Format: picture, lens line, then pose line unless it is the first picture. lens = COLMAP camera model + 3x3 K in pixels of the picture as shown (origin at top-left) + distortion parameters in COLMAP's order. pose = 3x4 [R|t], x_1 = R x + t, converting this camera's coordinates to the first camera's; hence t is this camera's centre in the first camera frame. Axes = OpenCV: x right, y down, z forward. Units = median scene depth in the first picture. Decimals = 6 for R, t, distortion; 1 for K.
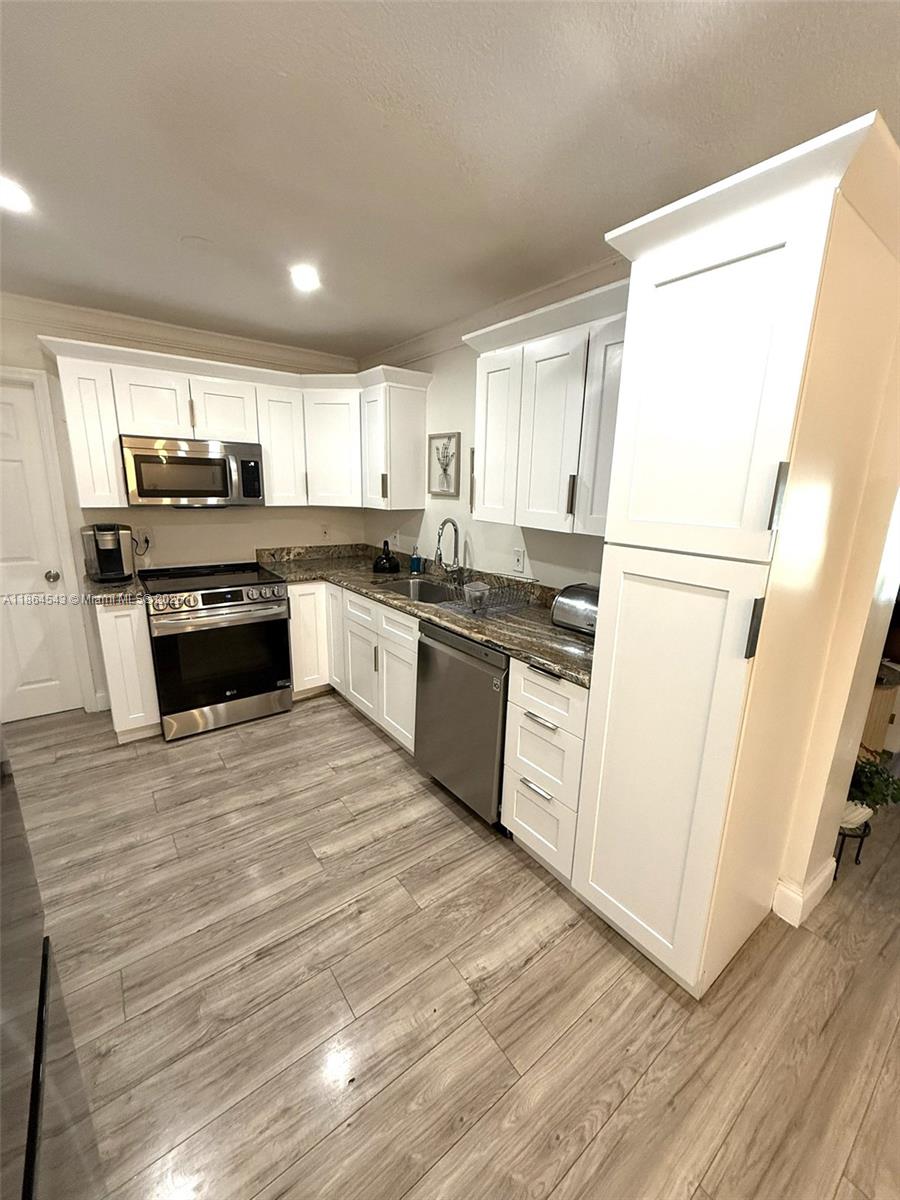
lens RADIAL K [[479.3, 0, 450.0], [0, 479.3, 600.0], [0, 0, 1]] dist [-0.001949, -0.000034]
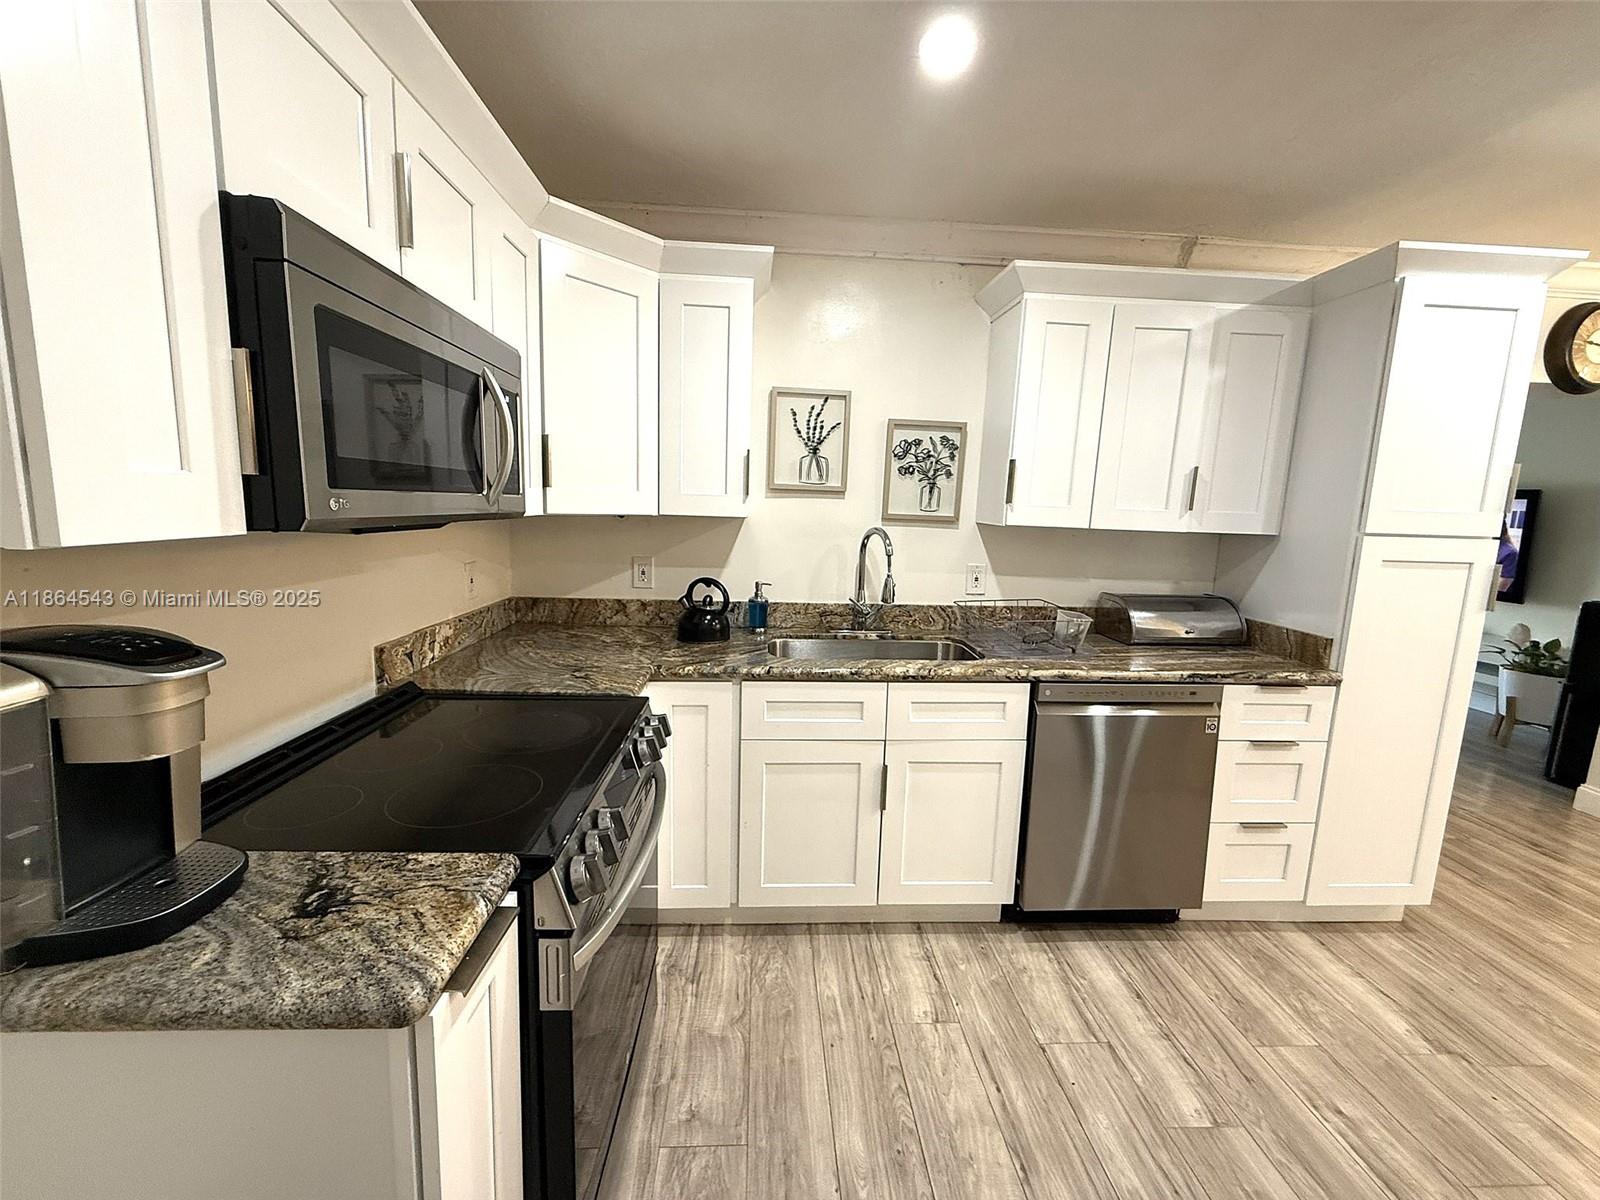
lens RADIAL K [[639.0, 0, 796.5], [0, 639.0, 598.4], [0, 0, 1]] dist [-0.001949, -0.000034]
pose [[0.556933, -0.131440, 0.820091, -0.838058], [0.178986, 0.983192, 0.036030, -0.142576], [-0.811042, 0.126719, 0.571098, 0.691473]]
